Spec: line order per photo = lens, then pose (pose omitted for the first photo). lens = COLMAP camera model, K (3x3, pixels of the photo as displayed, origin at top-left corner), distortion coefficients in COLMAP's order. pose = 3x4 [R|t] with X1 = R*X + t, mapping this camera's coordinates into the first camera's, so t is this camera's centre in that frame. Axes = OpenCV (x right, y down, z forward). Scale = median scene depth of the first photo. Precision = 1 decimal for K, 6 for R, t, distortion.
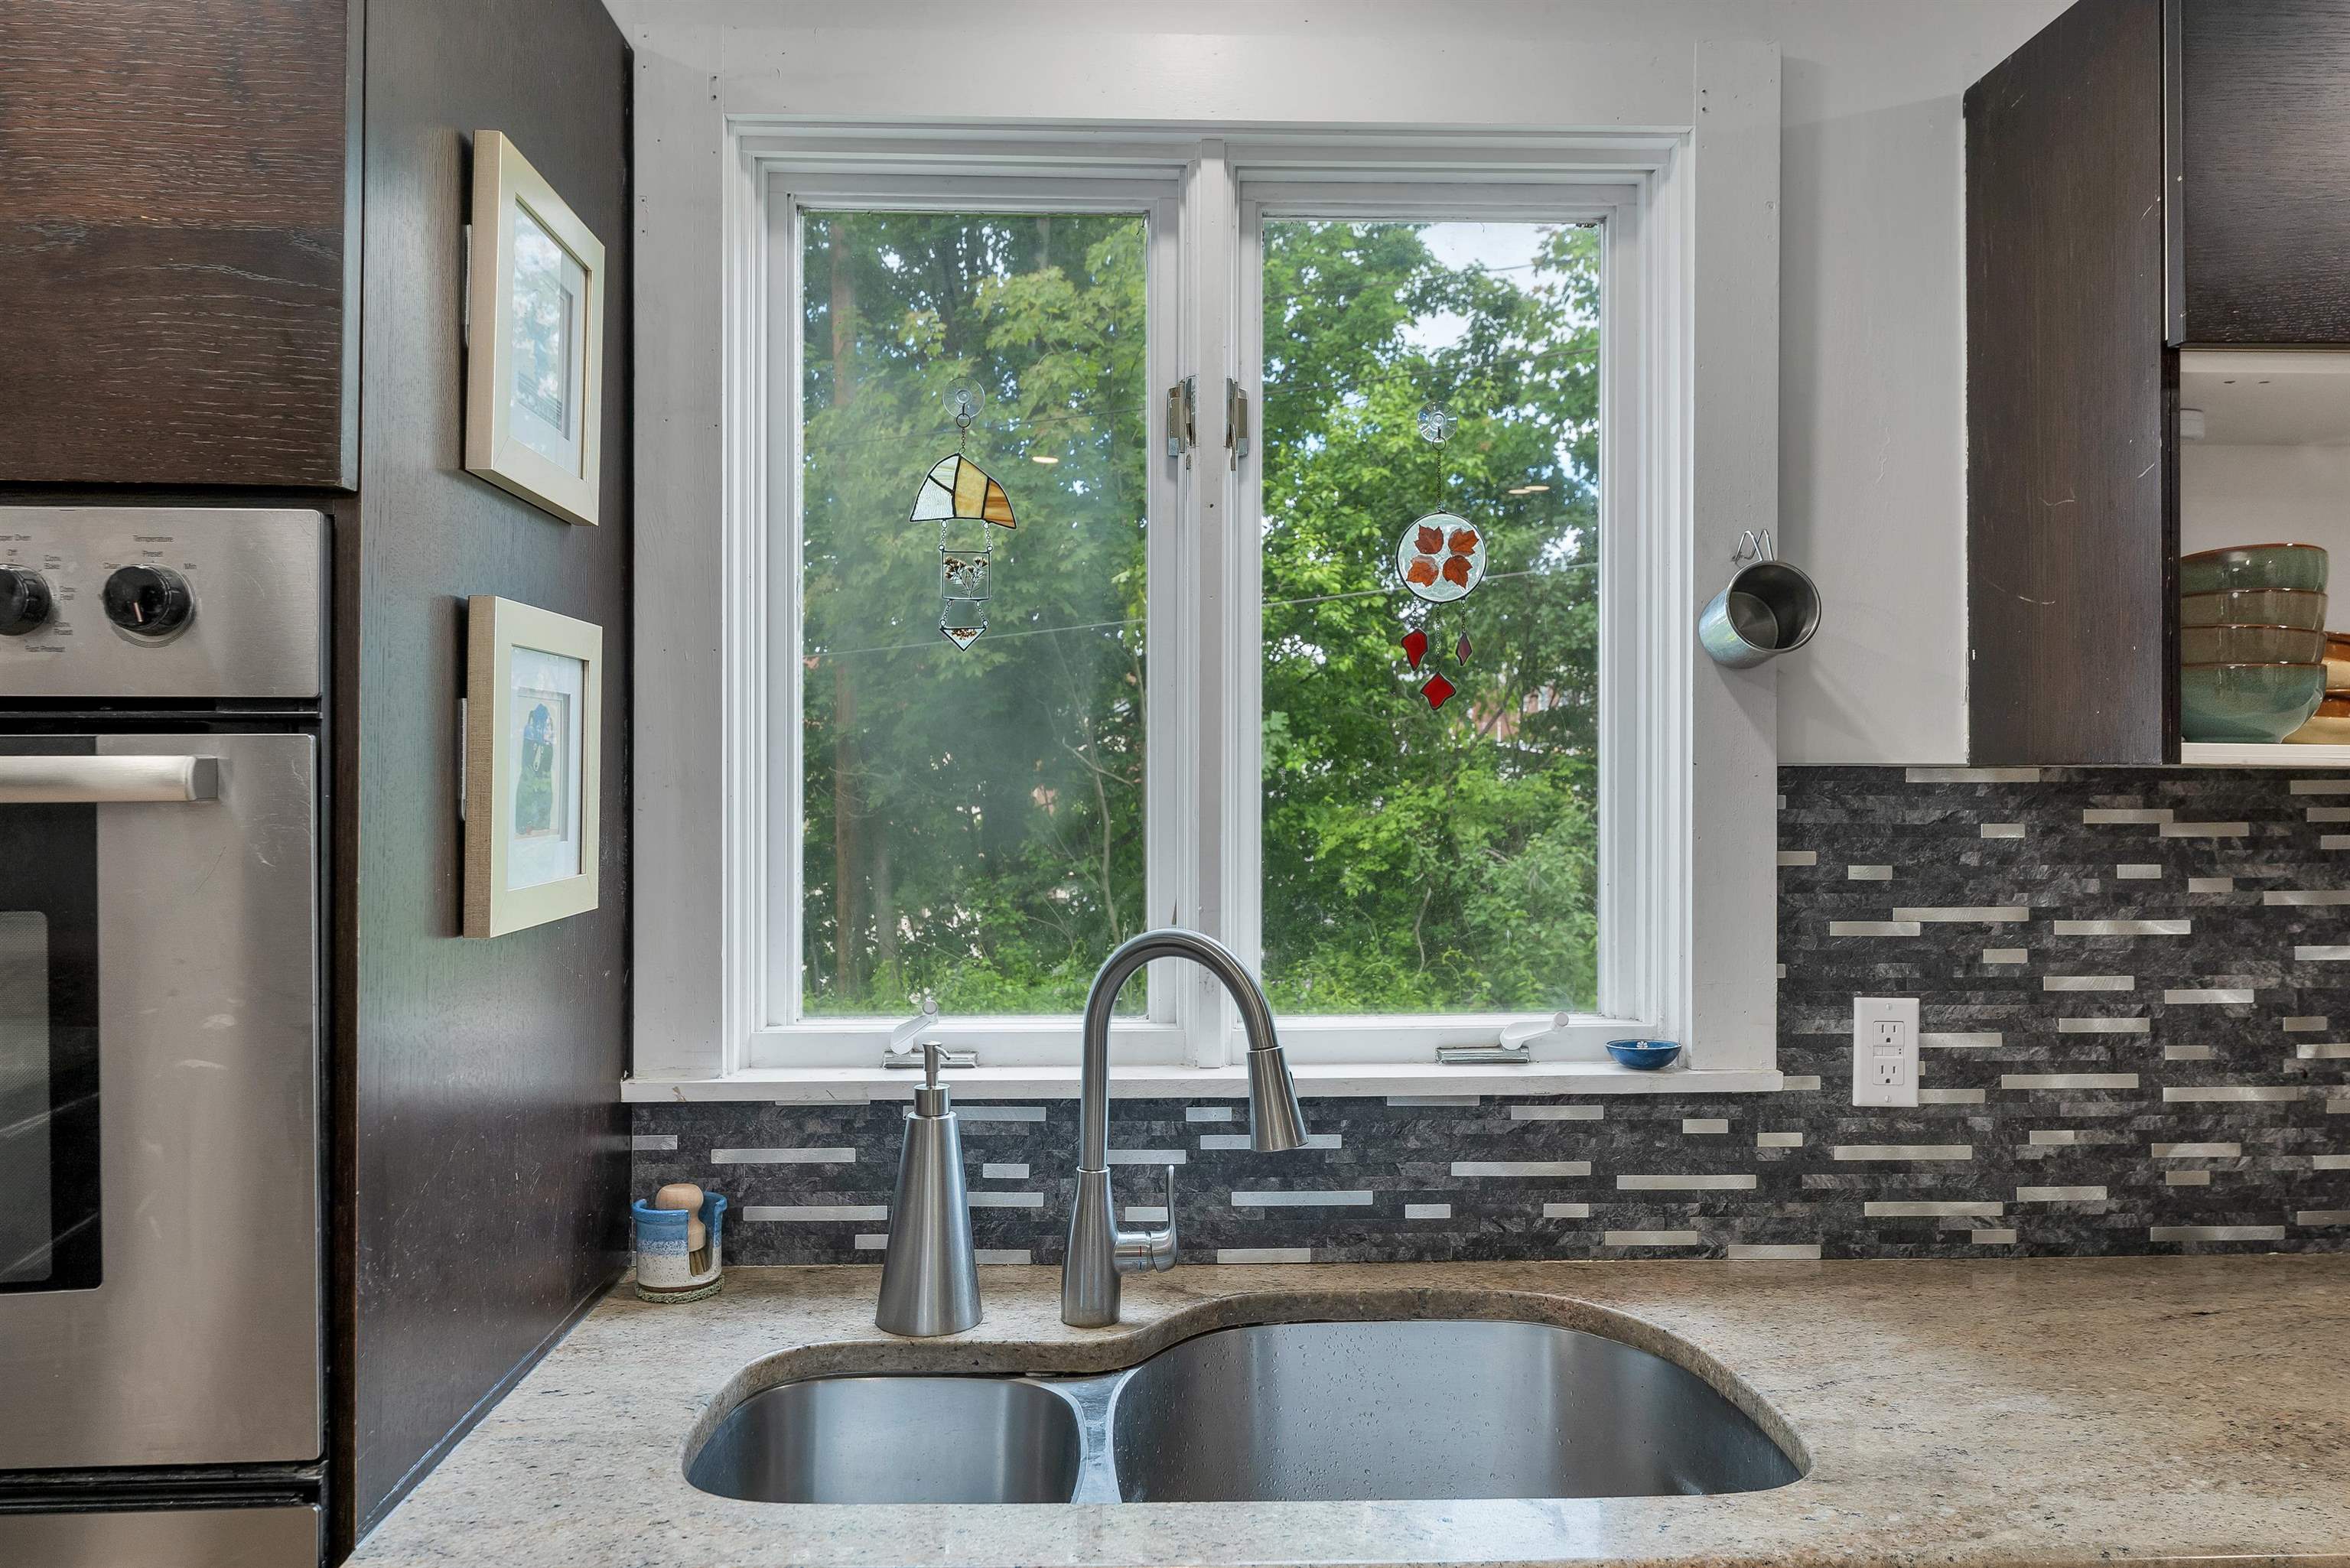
lens RADIAL K [[1623.0, 0, 1172.2], [0, 1623.0, 783.4], [0, 0, 1]] dist [0.001572, 0.000416]
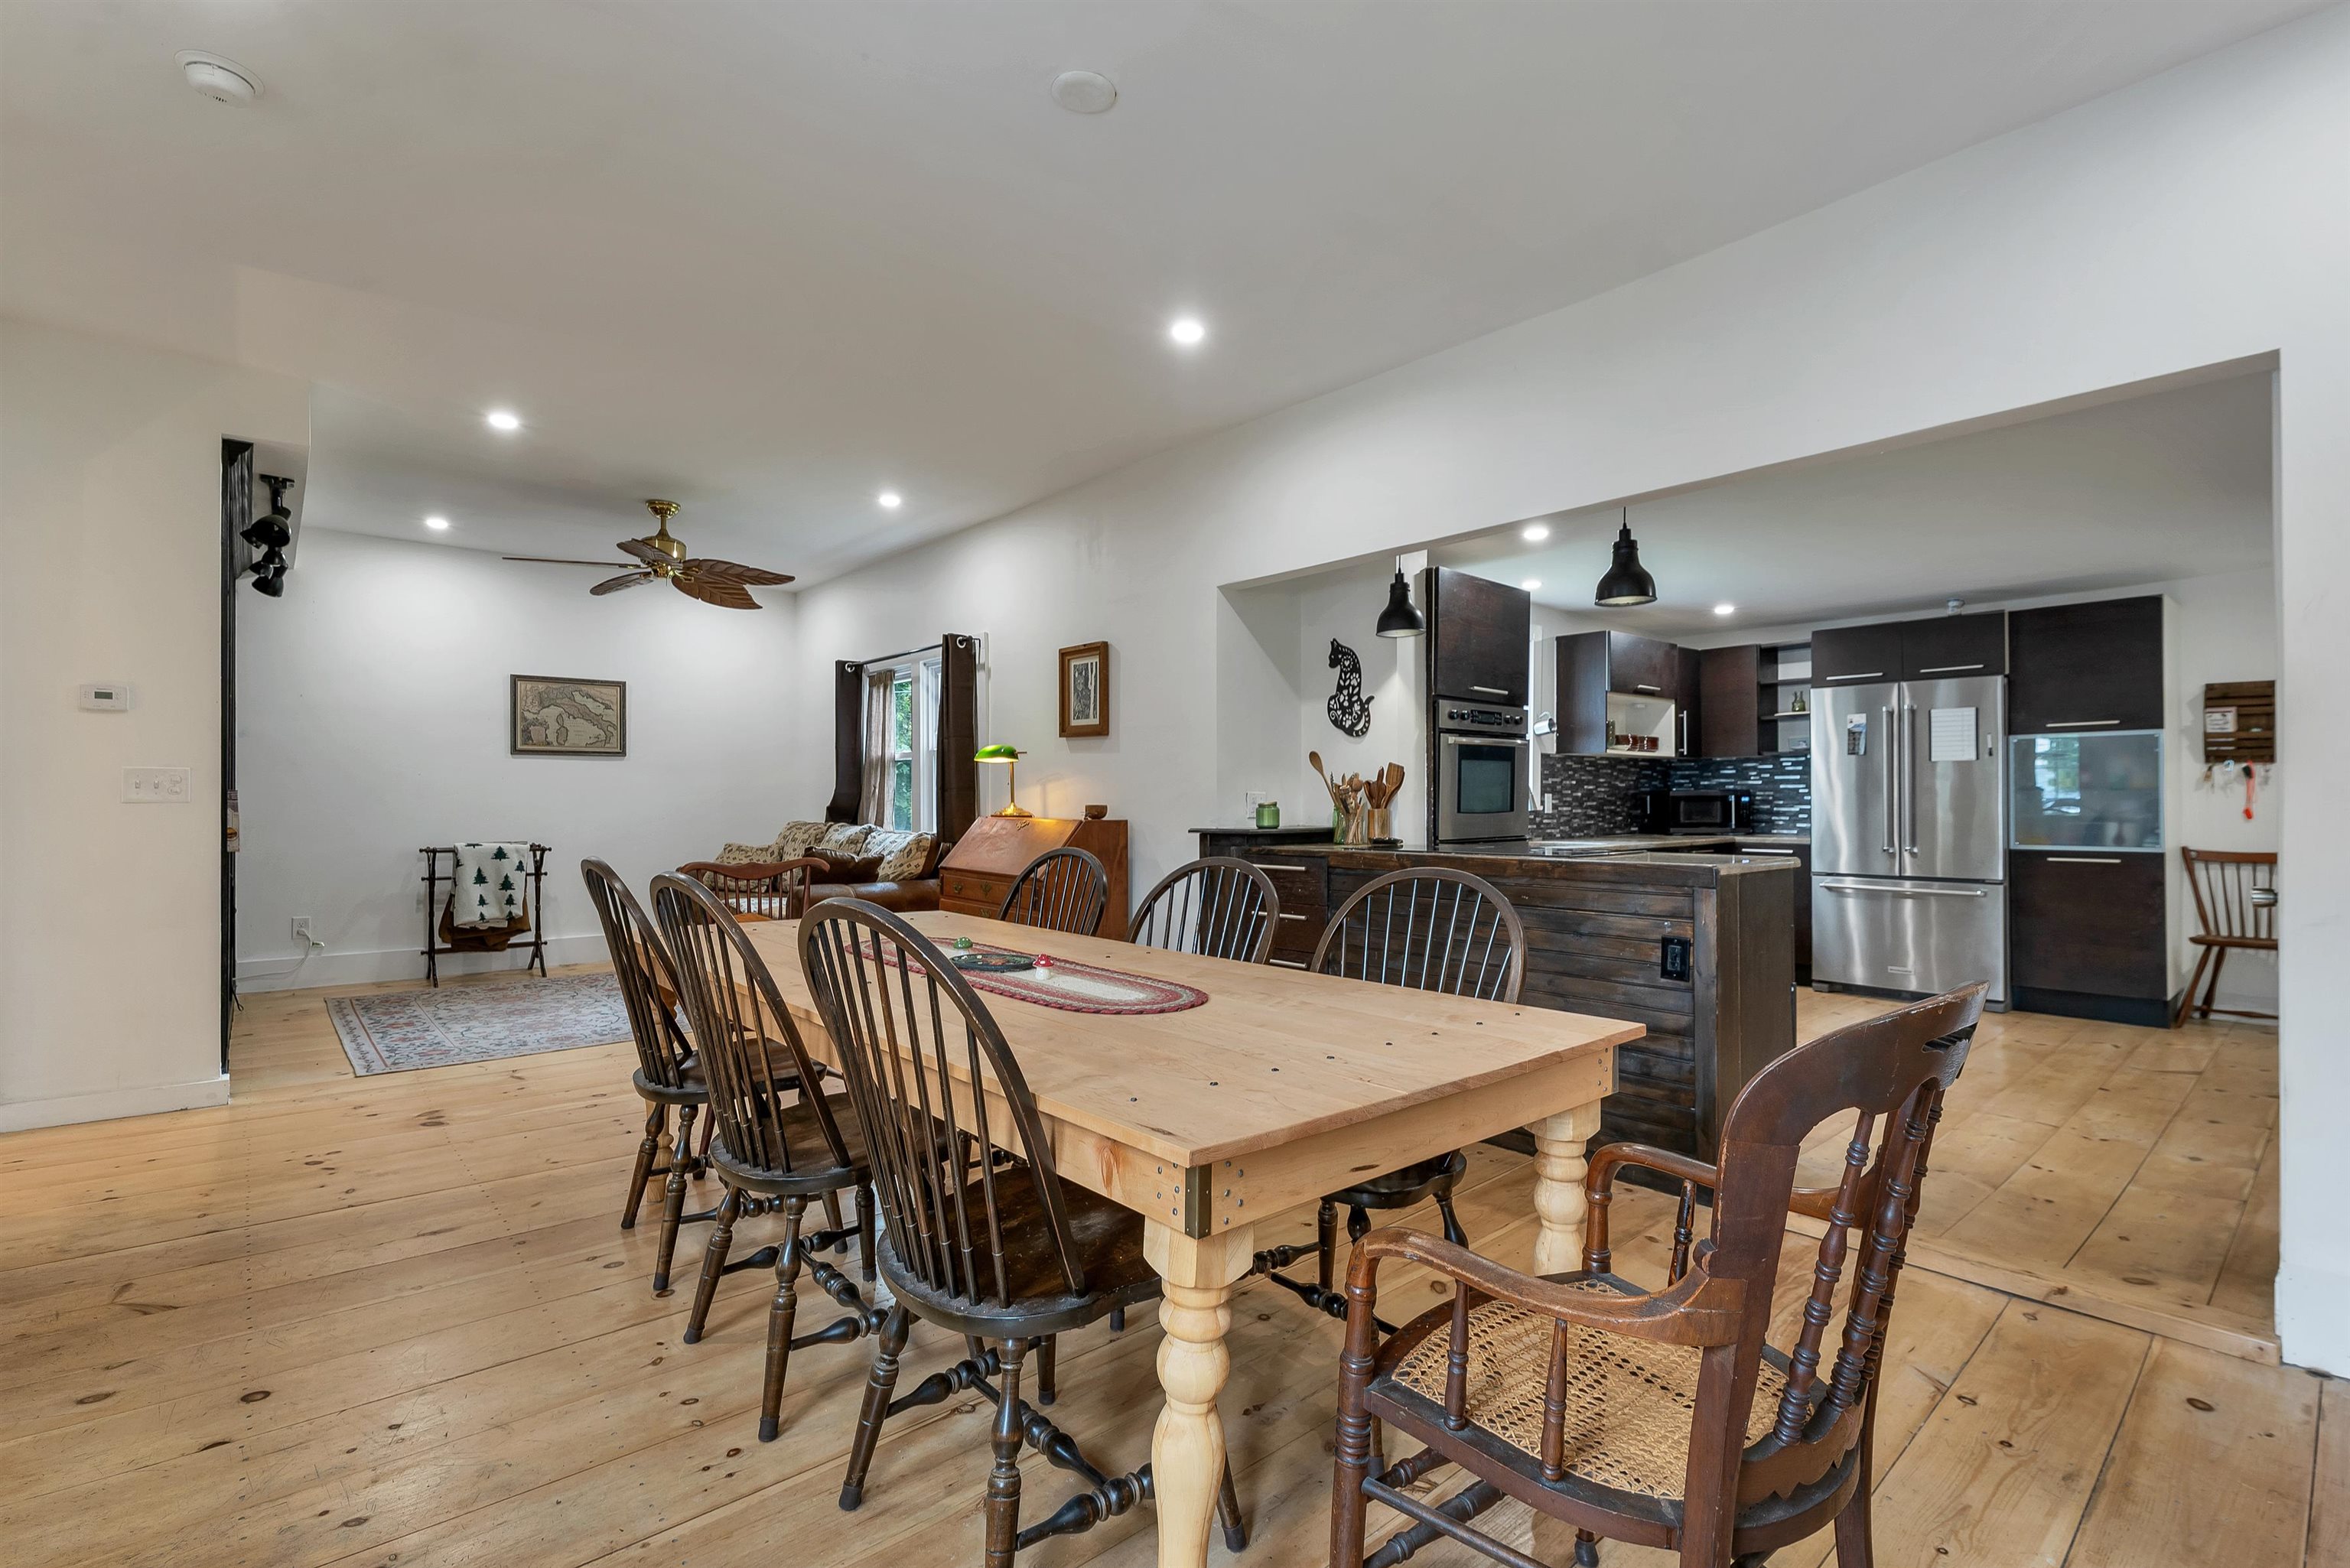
lens RADIAL K [[1062.9, 0, 1175.1], [0, 1062.9, 793.8], [0, 0, 1]] dist [-0.000861, -0.000009]
pose [[0.775291, 0.007393, 0.631561, -2.914273], [-0.004305, 0.999970, -0.006421, 0.161401], [-0.631589, 0.002259, 0.775300, -1.053437]]
